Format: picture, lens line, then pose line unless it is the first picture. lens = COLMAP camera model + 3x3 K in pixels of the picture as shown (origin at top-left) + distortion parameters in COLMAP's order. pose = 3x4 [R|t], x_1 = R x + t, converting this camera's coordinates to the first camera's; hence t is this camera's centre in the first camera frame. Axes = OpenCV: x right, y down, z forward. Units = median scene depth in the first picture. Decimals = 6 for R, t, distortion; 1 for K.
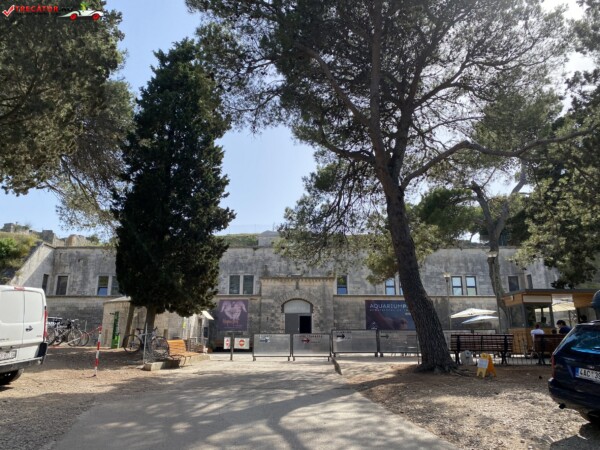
lens RADIAL K [[453.2, 0, 301.2], [0, 453.2, 202.9], [0, 0, 1]] dist [0.047626, -0.006292]
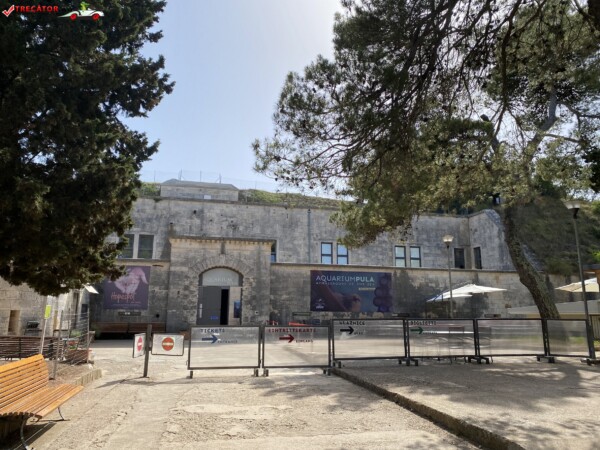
lens RADIAL K [[451.2, 0, 299.9], [0, 451.2, 216.5], [0, 0, 1]] dist [0.072924, -0.117181]
pose [[0.968045, 0.053996, 0.244896, -0.069278], [-0.075563, 0.993964, 0.079539, 0.063361], [-0.239123, -0.095502, 0.966281, 0.274178]]
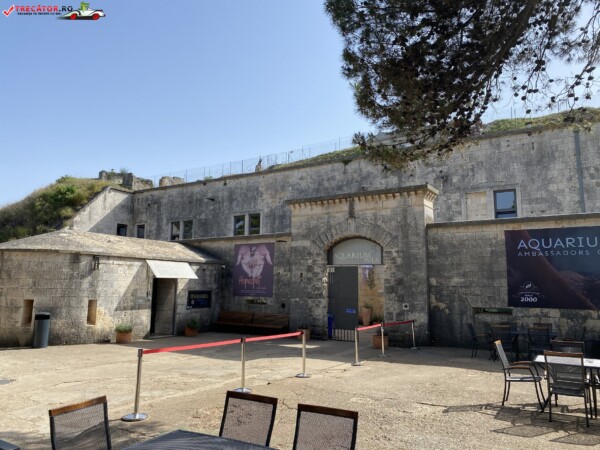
lens RADIAL K [[451.2, 0, 299.9], [0, 451.2, 216.5], [0, 0, 1]] dist [0.072924, -0.117181]
pose [[0.837640, -0.075149, -0.541029, 0.209848], [0.145808, 0.985312, 0.088885, 0.136748], [0.526403, -0.153340, 0.836294, 0.559282]]
